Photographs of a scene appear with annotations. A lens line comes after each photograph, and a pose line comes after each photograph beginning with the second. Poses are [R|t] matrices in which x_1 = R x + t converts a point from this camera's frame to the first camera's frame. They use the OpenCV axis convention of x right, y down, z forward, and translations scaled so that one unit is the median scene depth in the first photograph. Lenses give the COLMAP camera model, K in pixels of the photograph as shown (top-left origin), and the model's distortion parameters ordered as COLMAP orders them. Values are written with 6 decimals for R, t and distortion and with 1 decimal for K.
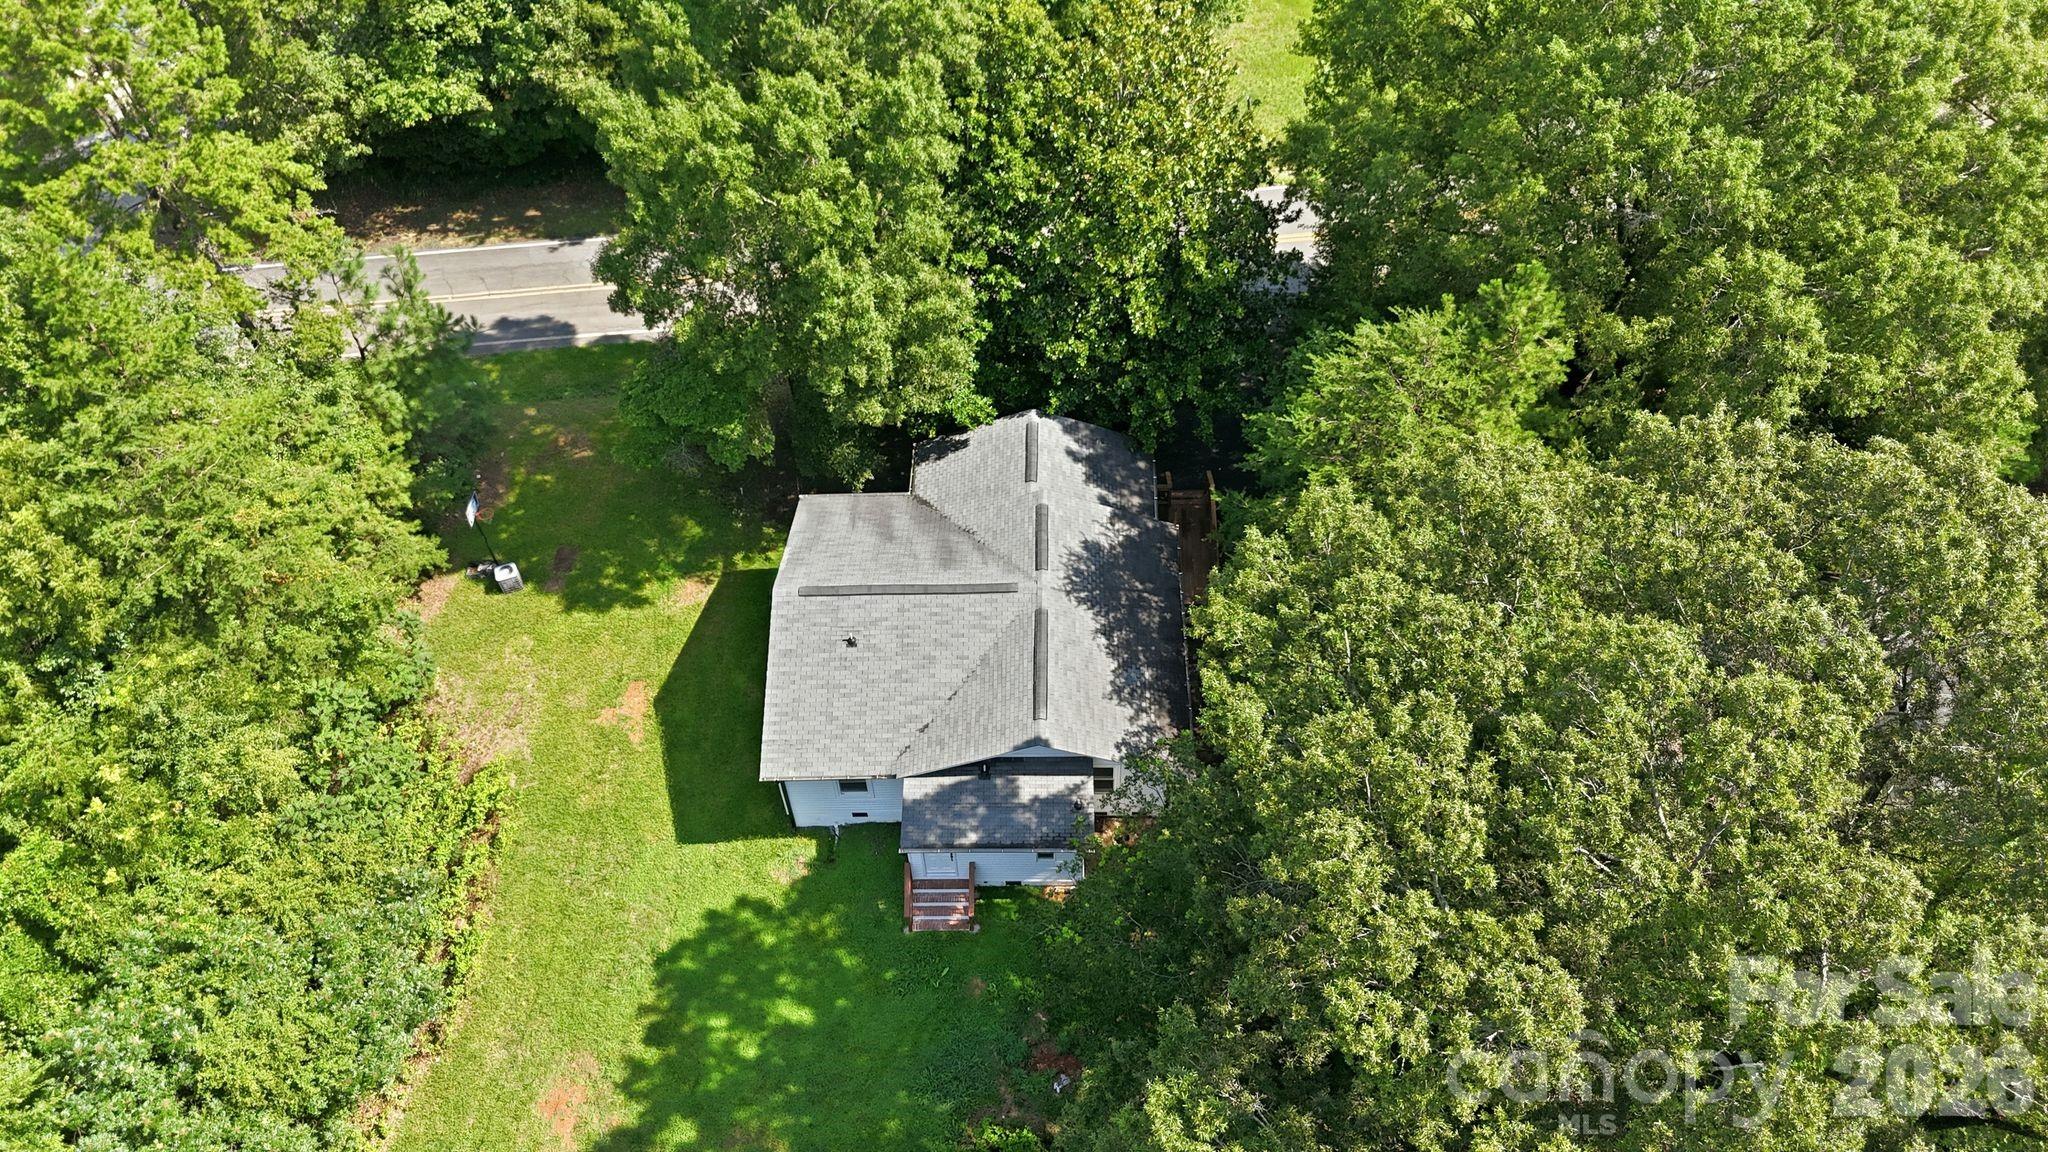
lens RADIAL K [[1535.2, 0, 1024.0], [0, 1535.2, 576.0], [0, 0, 1]] dist [0.072162, -0.002077]
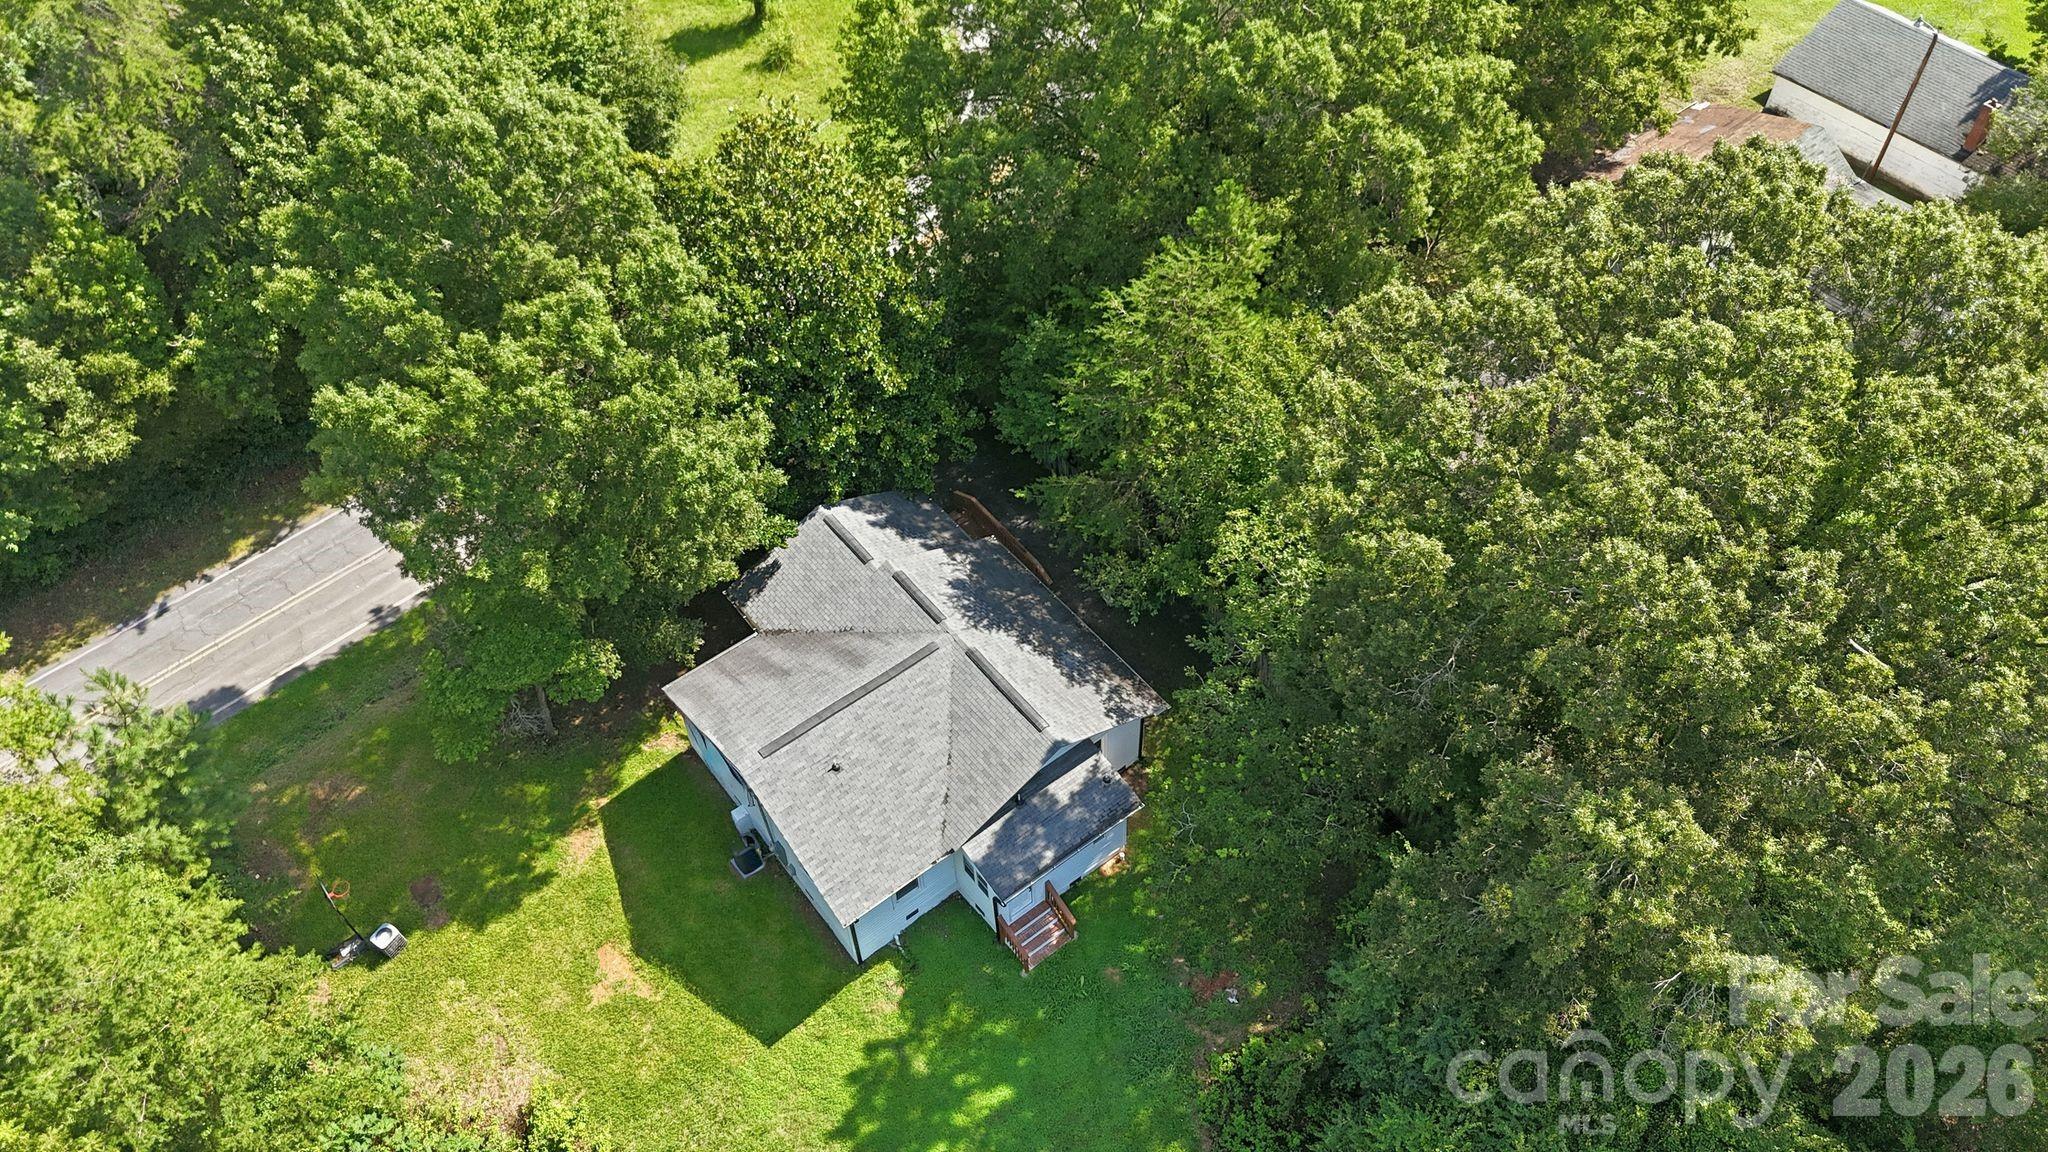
lens RADIAL K [[1535.2, 0, 1024.0], [0, 1535.2, 576.0], [0, 0, 1]] dist [0.072162, -0.002077]
pose [[0.784190, -0.469166, 0.406116, -0.362675], [0.487212, 0.870842, 0.065258, -0.073057], [-0.384279, 0.146690, 0.911489, -0.003253]]
